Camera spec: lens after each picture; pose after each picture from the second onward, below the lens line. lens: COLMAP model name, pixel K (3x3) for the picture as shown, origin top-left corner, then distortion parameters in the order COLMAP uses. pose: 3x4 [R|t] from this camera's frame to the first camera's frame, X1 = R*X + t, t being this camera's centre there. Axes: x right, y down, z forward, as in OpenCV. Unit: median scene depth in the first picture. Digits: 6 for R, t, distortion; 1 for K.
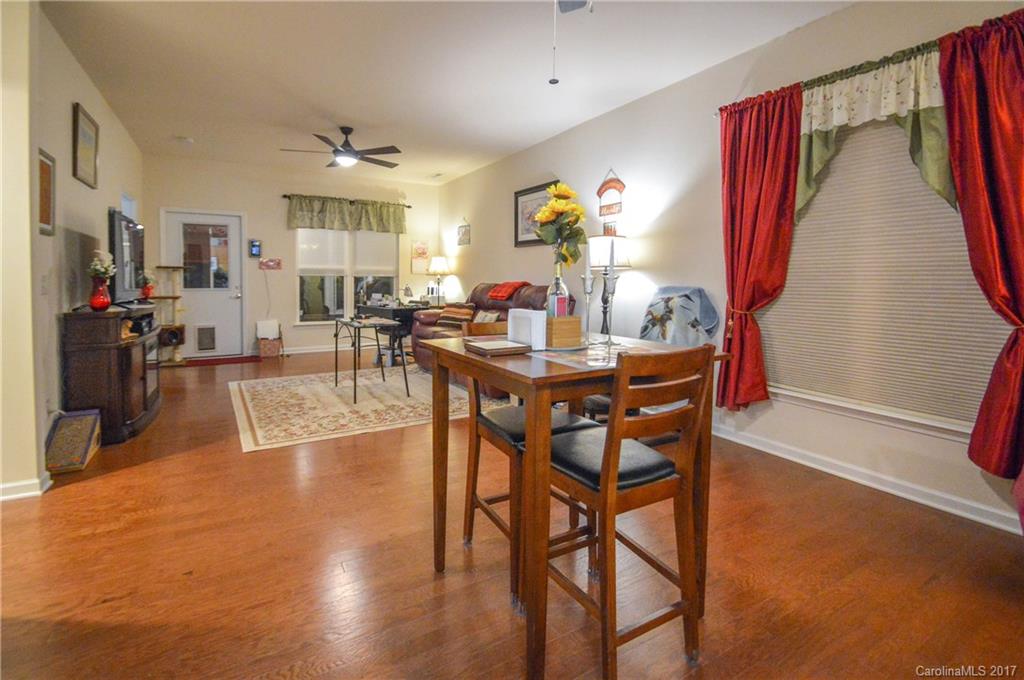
lens RADIAL K [[459.2, 0, 500.6], [0, 459.2, 297.4], [0, 0, 1]] dist [0.001545, -0.007503]
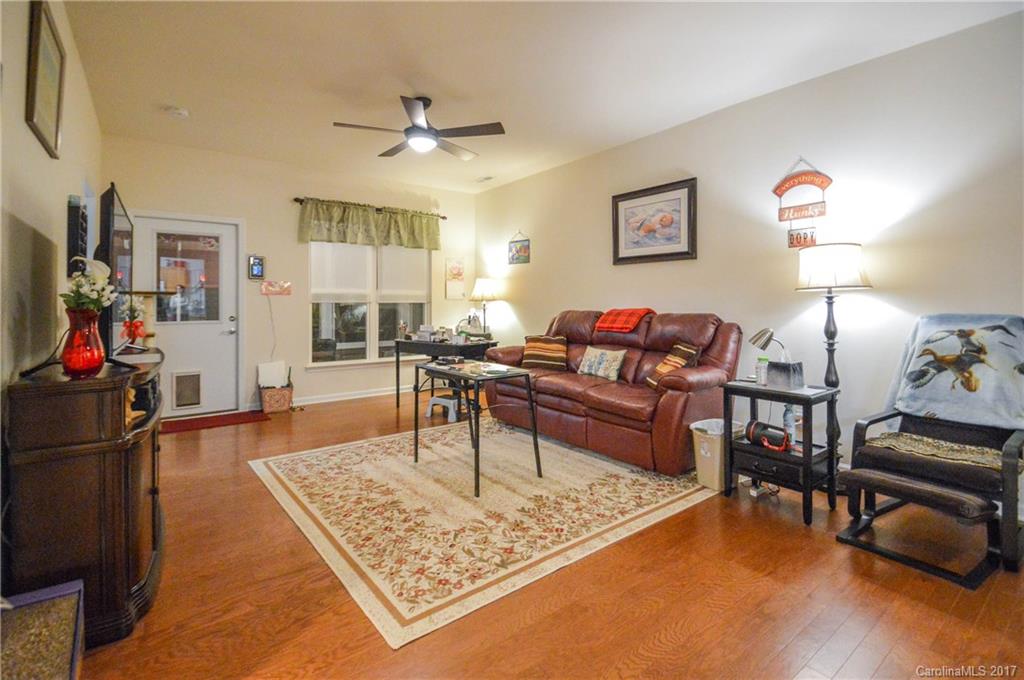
lens RADIAL K [[459.2, 0, 502.8], [0, 459.2, 304.8], [0, 0, 1]] dist [0.001545, -0.007503]
pose [[0.993181, -0.008818, 0.116251, -0.223674], [0.013226, 0.999220, -0.037200, -0.011681], [-0.115832, 0.038484, 0.992523, 0.209148]]
